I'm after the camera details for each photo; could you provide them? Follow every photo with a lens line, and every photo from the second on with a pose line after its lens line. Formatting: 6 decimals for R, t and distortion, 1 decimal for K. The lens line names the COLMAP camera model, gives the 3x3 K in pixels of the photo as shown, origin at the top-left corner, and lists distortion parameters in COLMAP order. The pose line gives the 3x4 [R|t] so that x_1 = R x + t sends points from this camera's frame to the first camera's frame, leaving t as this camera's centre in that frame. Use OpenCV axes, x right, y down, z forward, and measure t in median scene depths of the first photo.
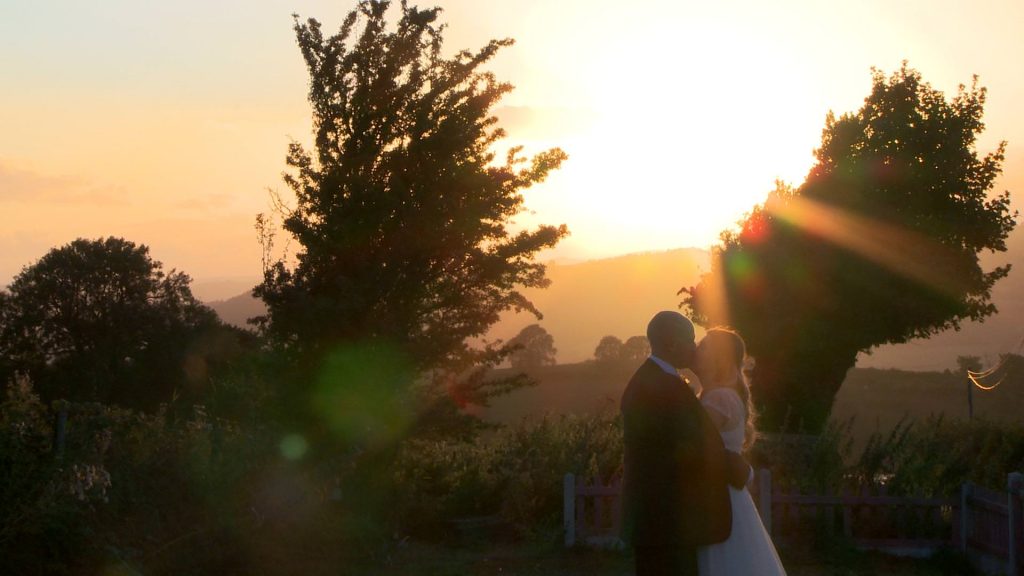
lens RADIAL K [[2758.7, 0, 512.0], [0, 2758.7, 288.0], [0, 0, 1]] dist [0.528680, -0.100599]
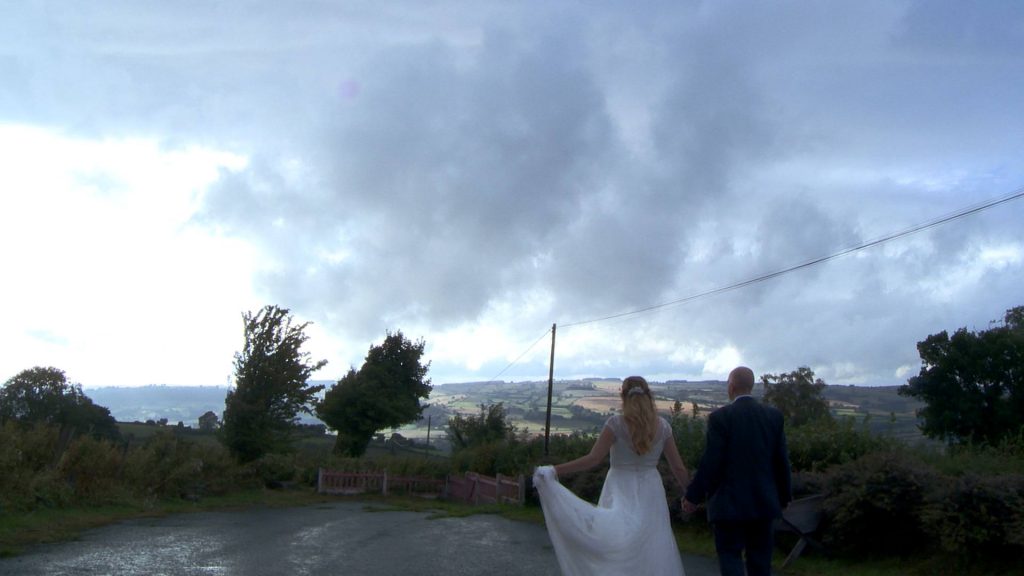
lens RADIAL K [[2758.7, 0, 512.0], [0, 2758.7, 288.0], [0, 0, 1]] dist [0.528680, -0.100599]
pose [[0.902620, 0.078047, 0.423304, -1.063467], [-0.068412, 0.996936, -0.037935, -0.027183], [-0.424968, 0.005281, 0.905193, -1.781670]]
